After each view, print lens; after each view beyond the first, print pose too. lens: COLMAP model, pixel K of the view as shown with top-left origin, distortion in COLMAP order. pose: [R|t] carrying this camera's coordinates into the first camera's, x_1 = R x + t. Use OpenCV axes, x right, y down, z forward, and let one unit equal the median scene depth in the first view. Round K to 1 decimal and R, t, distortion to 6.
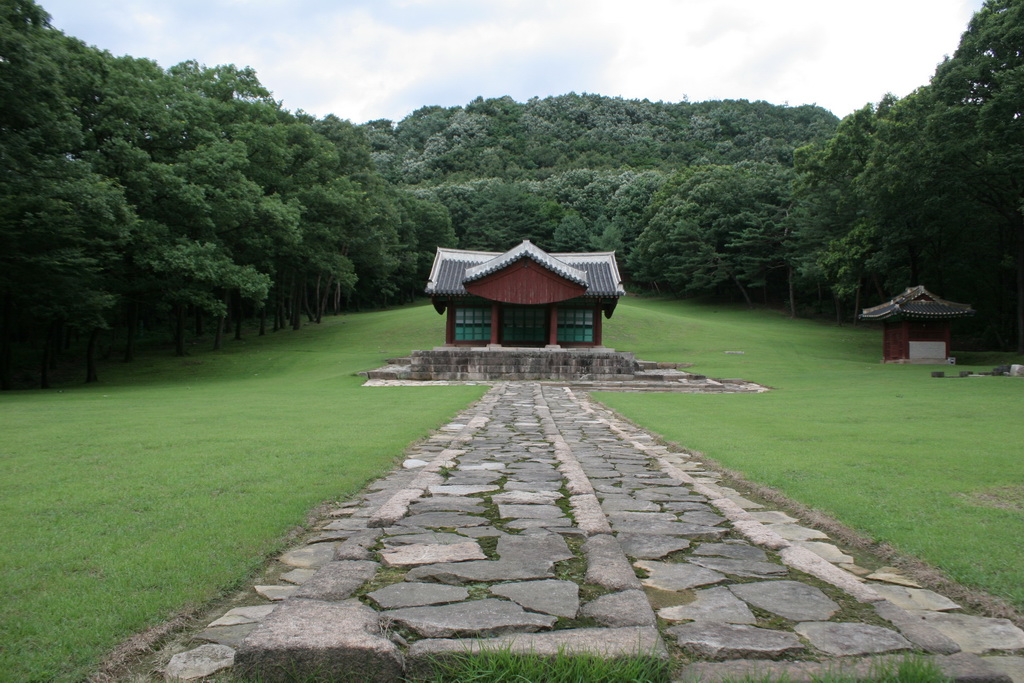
lens RADIAL K [[860.4, 0, 524.4], [0, 860.4, 347.4], [0, 0, 1]] dist [-0.006112, -0.001859]
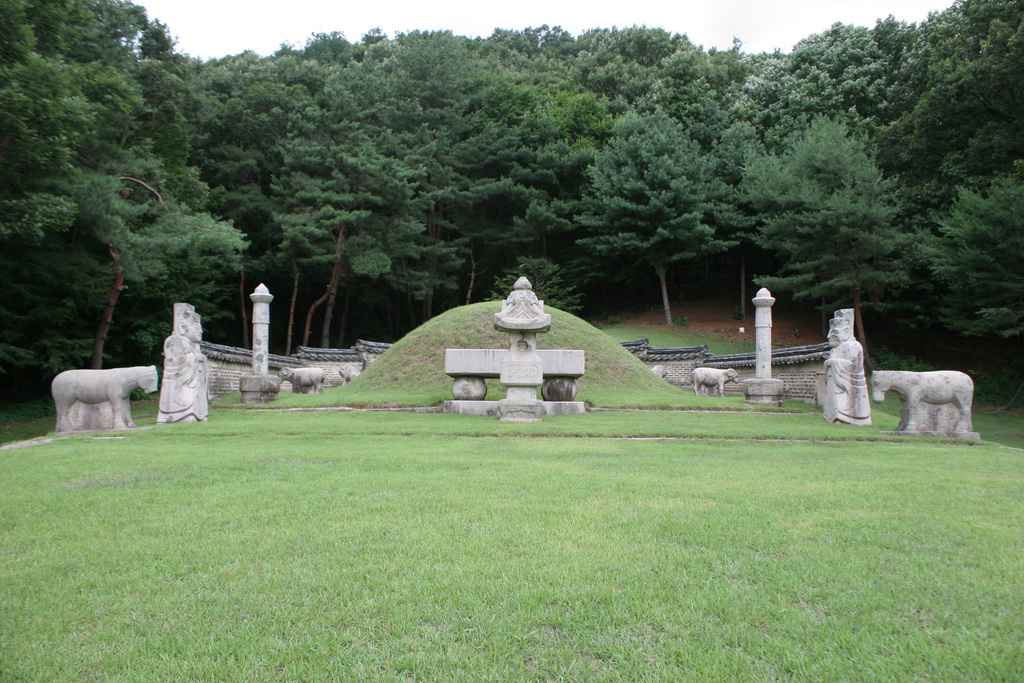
lens RADIAL K [[860.4, 0, 524.4], [0, 860.4, 347.4], [0, 0, 1]] dist [-0.006112, -0.001859]
pose [[0.999150, 0.004744, 0.040947, 0.003288], [-0.002364, 0.998315, -0.057984, -0.166037], [-0.041153, 0.057838, 0.997477, 2.115224]]
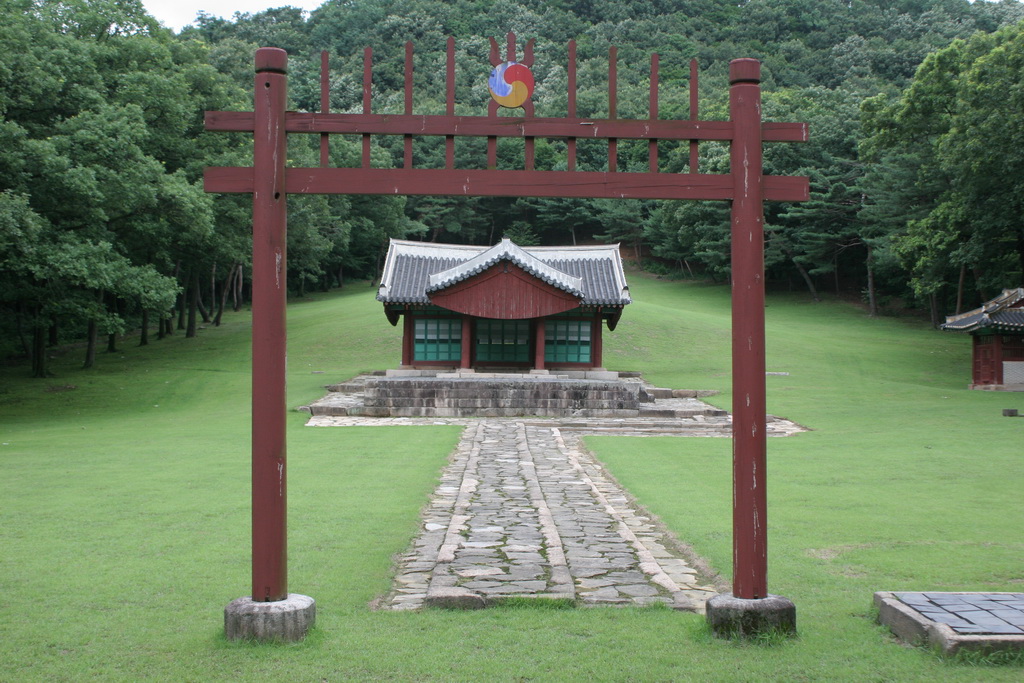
lens RADIAL K [[1309.1, 0, 512.0], [0, 1309.1, 341.5], [0, 0, 1]] dist [0.101368, 0.005914]
pose [[0.999935, -0.000488, 0.011369, -0.005280], [0.000458, 0.999996, 0.002648, -0.028656], [-0.011370, -0.002642, 0.999932, -0.188508]]
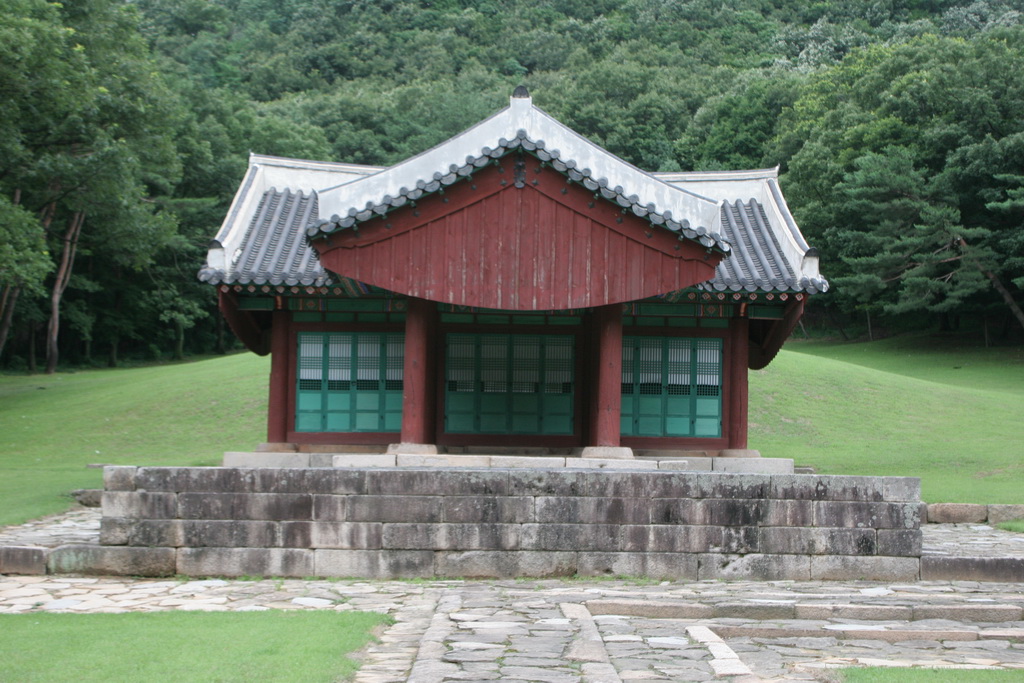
lens RADIAL K [[1671.3, 0, 512.0], [0, 1671.3, 341.5], [0, 0, 1]] dist [0.029156, 0.033026]
pose [[0.999948, 0.002321, 0.009958, -0.005682], [-0.001675, 0.997925, -0.064364, -0.001777], [-0.010087, 0.064344, 0.997877, 0.370158]]
